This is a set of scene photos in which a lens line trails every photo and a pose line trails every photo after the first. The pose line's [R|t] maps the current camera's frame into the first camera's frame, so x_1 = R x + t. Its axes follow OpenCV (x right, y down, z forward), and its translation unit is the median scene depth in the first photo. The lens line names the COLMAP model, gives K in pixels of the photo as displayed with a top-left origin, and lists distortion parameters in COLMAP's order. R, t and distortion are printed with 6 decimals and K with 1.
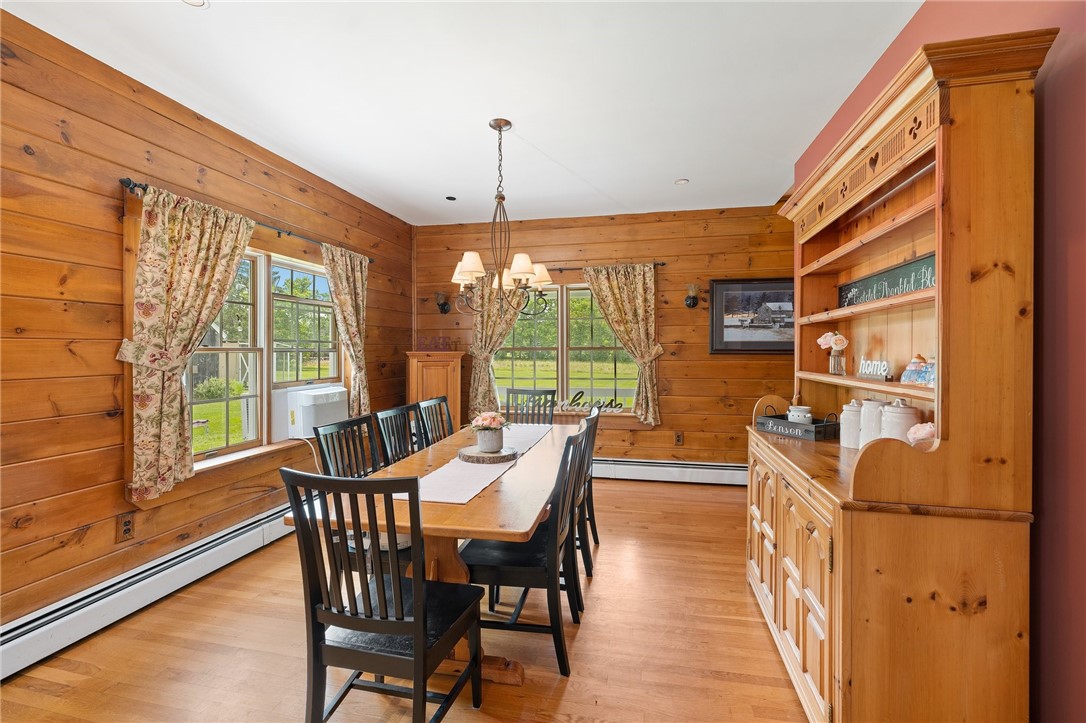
lens RADIAL K [[469.7, 0, 532.6], [0, 469.7, 352.6], [0, 0, 1]] dist [-0.002229, 0.000694]
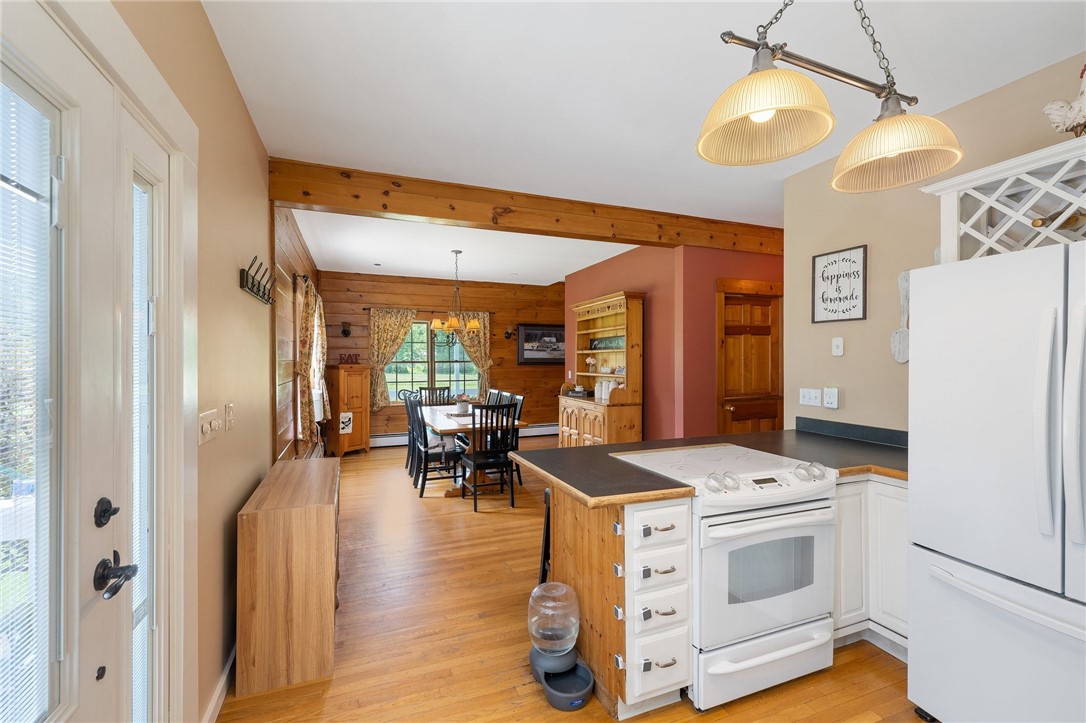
lens RADIAL K [[469.7, 0, 547.2], [0, 469.7, 361.5], [0, 0, 1]] dist [-0.002229, 0.000694]
pose [[0.819845, -0.001430, 0.572583, -0.640263], [0.002709, 0.999995, -0.001381, -0.008583], [-0.572579, 0.002684, 0.819845, -0.615820]]
